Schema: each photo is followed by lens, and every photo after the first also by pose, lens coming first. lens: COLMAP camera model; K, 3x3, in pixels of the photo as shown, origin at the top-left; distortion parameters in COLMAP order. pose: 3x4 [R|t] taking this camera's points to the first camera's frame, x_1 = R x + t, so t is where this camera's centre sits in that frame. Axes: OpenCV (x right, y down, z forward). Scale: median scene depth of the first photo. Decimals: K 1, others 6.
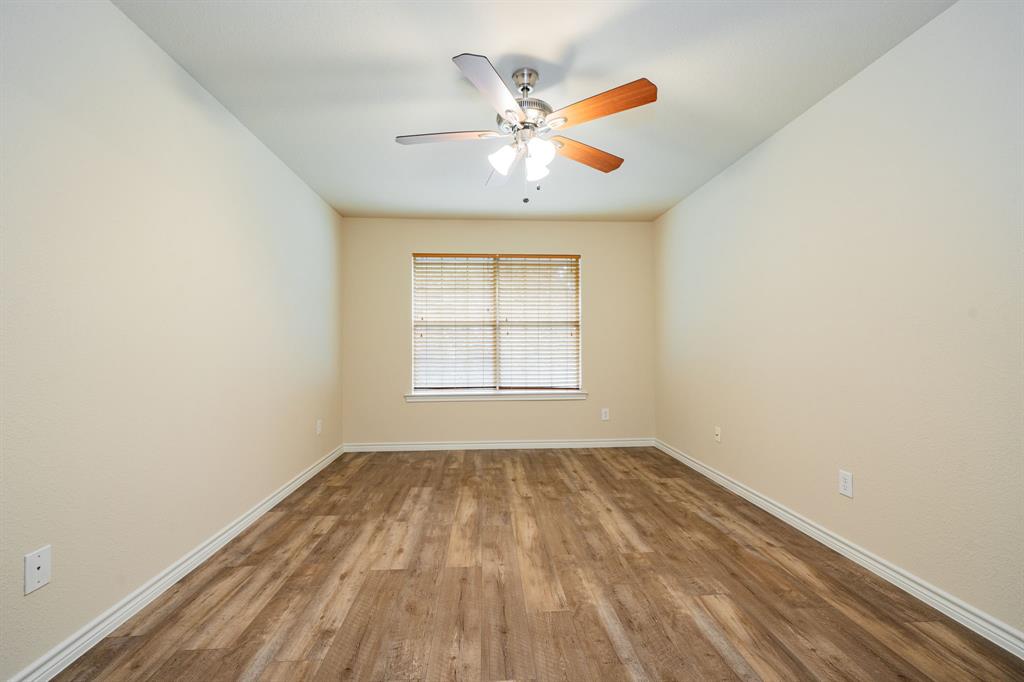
lens RADIAL K [[428.3, 0, 509.2], [0, 428.3, 342.5], [0, 0, 1]] dist [0.002246, 0.000098]
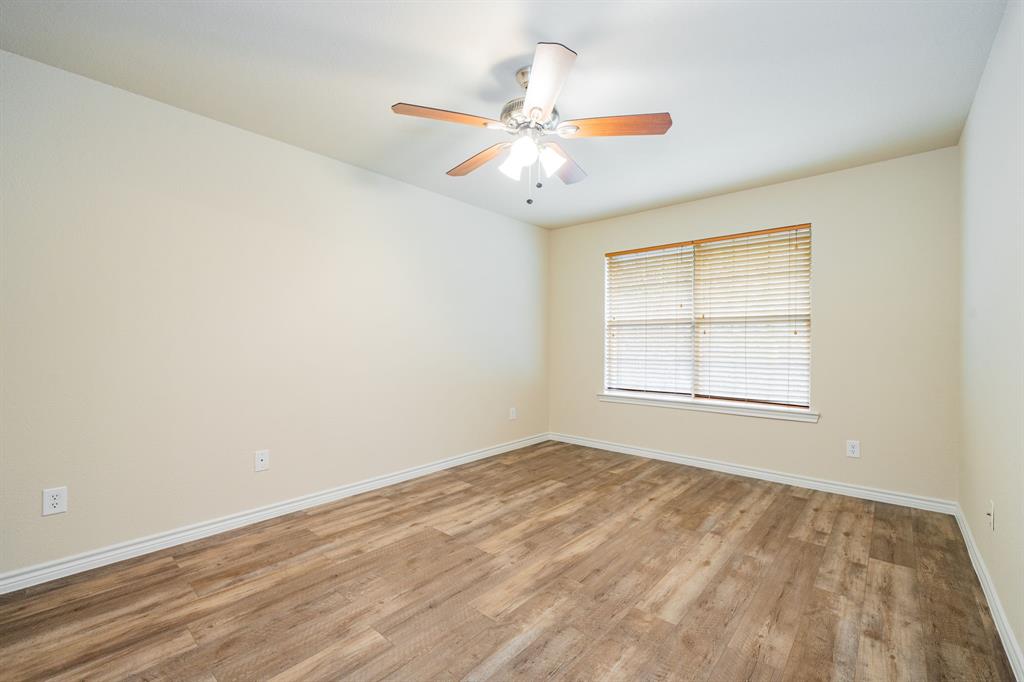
lens RADIAL K [[428.3, 0, 509.2], [0, 428.3, 342.5], [0, 0, 1]] dist [0.002246, 0.000098]
pose [[0.705647, 0.005274, -0.708544, 0.484021], [0.000642, 0.999967, 0.008083, -0.012074], [0.708563, -0.006159, 0.705621, 0.189328]]
